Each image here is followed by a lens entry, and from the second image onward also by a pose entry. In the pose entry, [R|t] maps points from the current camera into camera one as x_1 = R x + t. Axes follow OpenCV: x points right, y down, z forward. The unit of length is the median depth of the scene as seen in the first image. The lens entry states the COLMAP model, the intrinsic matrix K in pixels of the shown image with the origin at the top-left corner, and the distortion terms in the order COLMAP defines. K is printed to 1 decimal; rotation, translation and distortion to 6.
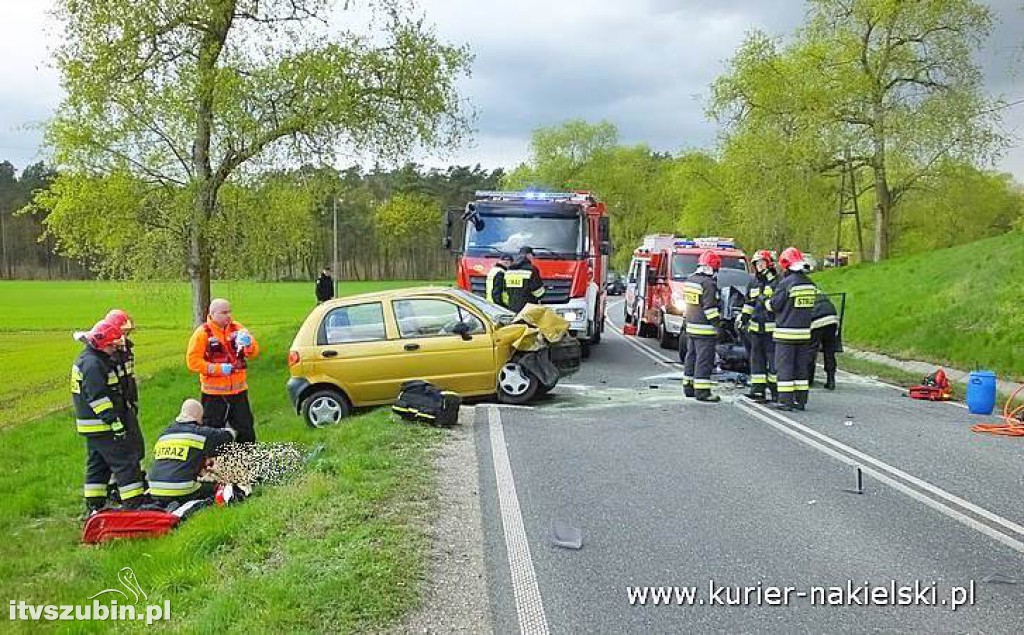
lens RADIAL K [[963.4, 0, 512.0], [0, 963.4, 317.5], [0, 0, 1]] dist [-0.015806, -0.008272]
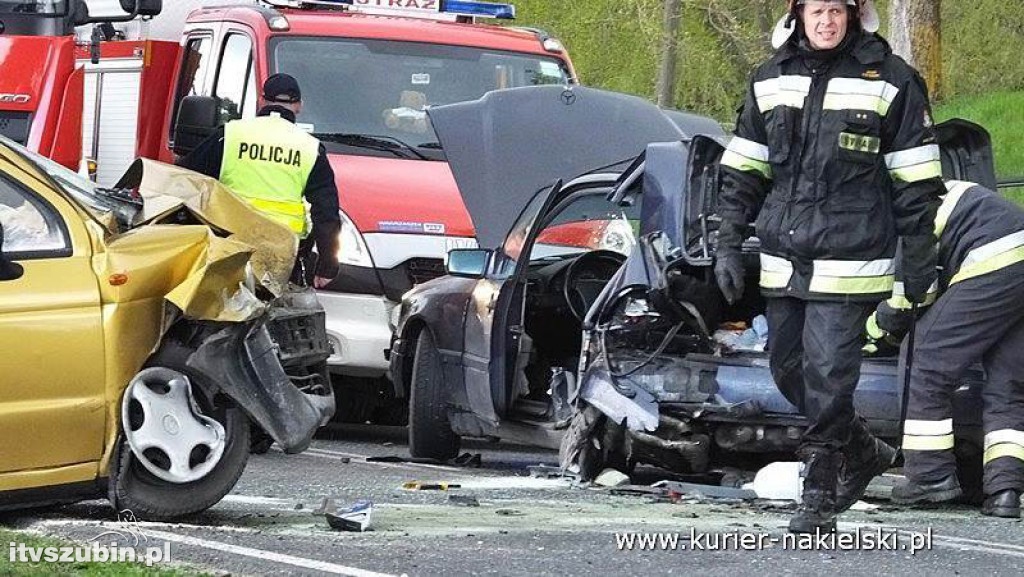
lens RADIAL K [[5034.4, 0, 512.0], [0, 5034.4, 288.5], [0, 0, 1]] dist [-0.058579, 1.050759]
pose [[0.943326, 0.001211, 0.331865, -0.361272], [0.009815, 0.999454, -0.031544, 0.068435], [-0.331722, 0.033014, 0.942799, -0.345724]]
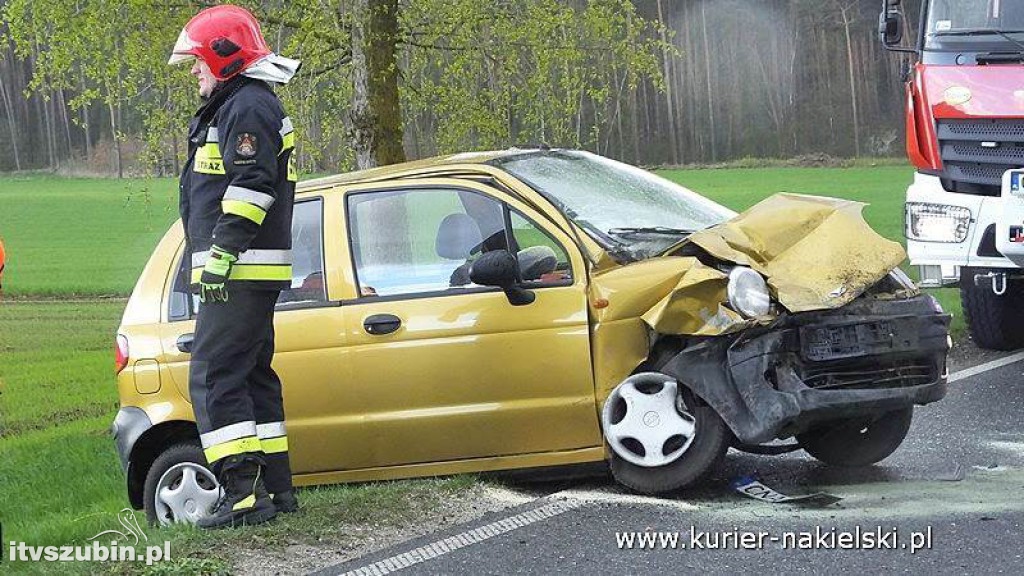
lens RADIAL K [[2628.6, 0, 512.0], [0, 2628.6, 288.0], [0, 0, 1]] dist [-0.013134, 0.077857]
pose [[0.896727, -0.007342, -0.442523, 0.350577], [0.012863, 0.999872, 0.009476, 0.008458], [0.442397, -0.014190, 0.896707, 0.152335]]
